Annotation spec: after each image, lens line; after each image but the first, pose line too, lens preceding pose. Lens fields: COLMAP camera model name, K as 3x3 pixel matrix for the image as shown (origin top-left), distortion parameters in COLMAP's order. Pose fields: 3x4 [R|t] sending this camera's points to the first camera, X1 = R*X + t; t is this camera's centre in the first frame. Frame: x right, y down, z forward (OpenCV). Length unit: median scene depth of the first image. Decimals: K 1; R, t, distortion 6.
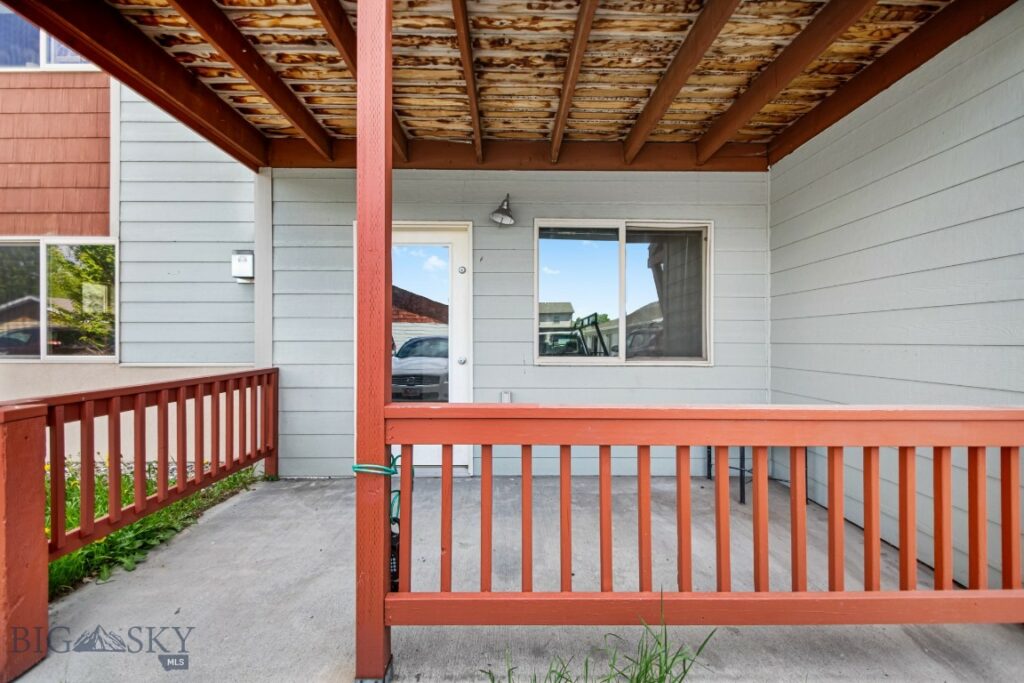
lens RADIAL K [[406.9, 0, 512.6], [0, 406.9, 333.6], [0, 0, 1]] dist [0.017107, -0.008310]
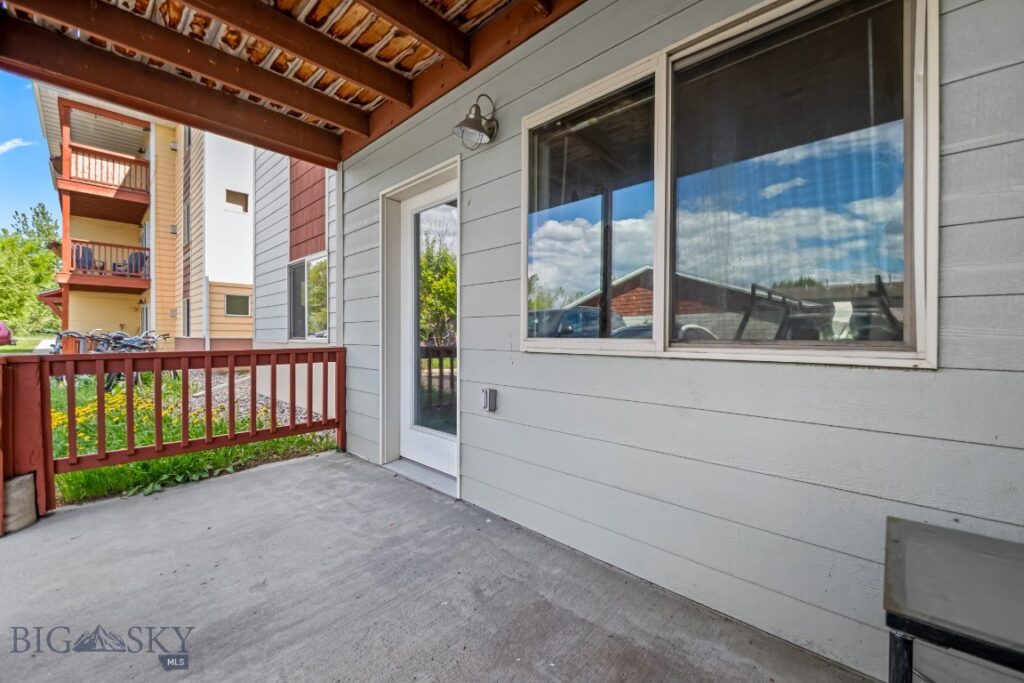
lens RADIAL K [[406.9, 0, 512.6], [0, 406.9, 333.6], [0, 0, 1]] dist [0.017107, -0.008310]
pose [[0.722180, -0.004006, -0.691694, 0.487633], [0.009682, 0.999944, 0.004317, 0.047876], [0.691638, -0.009815, 0.722178, 0.540042]]
